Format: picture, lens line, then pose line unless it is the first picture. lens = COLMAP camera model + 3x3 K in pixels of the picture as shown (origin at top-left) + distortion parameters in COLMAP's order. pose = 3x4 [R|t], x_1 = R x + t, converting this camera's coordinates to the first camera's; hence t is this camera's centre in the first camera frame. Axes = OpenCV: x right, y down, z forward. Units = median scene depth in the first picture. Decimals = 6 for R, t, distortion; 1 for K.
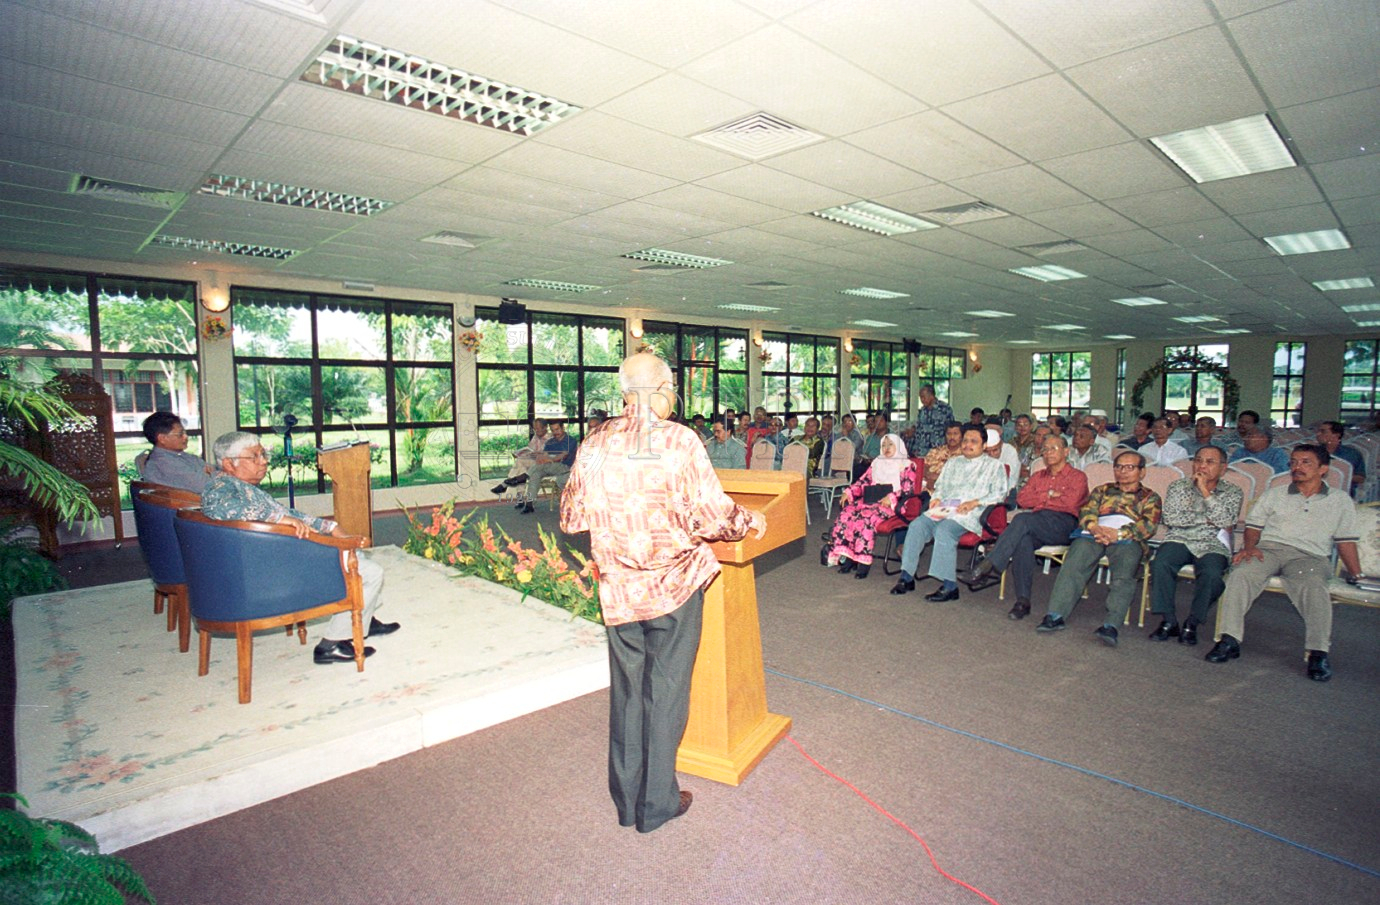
lens RADIAL K [[725.4, 0, 707.3], [0, 725.4, 466.8], [0, 0, 1]] dist [-0.060383, 0.035096]
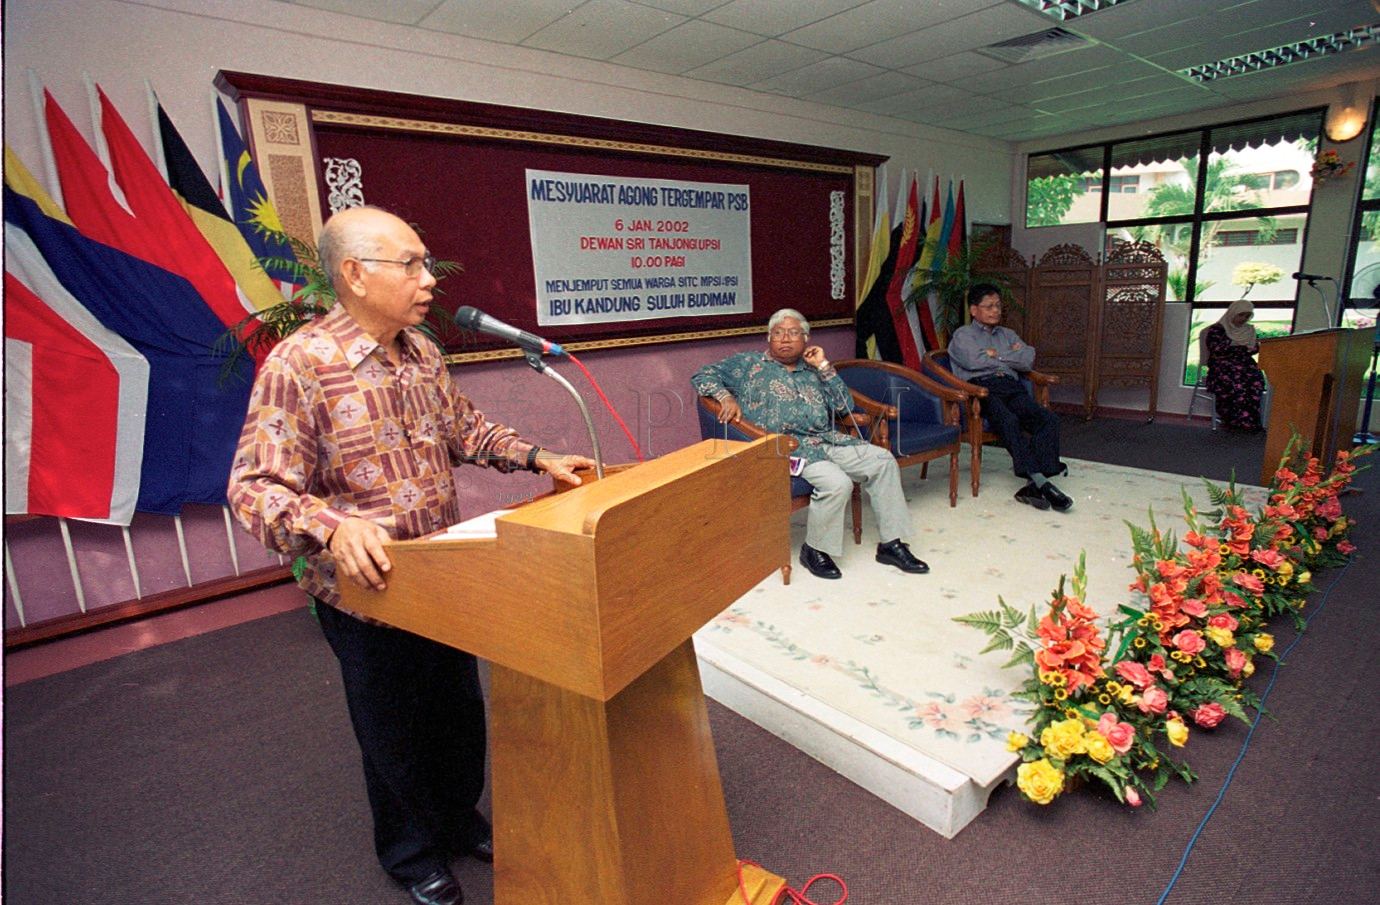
lens RADIAL K [[725.4, 0, 707.3], [0, 725.4, 466.8], [0, 0, 1]] dist [-0.060383, 0.035096]
pose [[-0.046962, 0.246764, -0.967937, 0.311609], [-0.057715, 0.966717, 0.249253, -0.067710], [0.997228, 0.067570, -0.031157, 0.771700]]
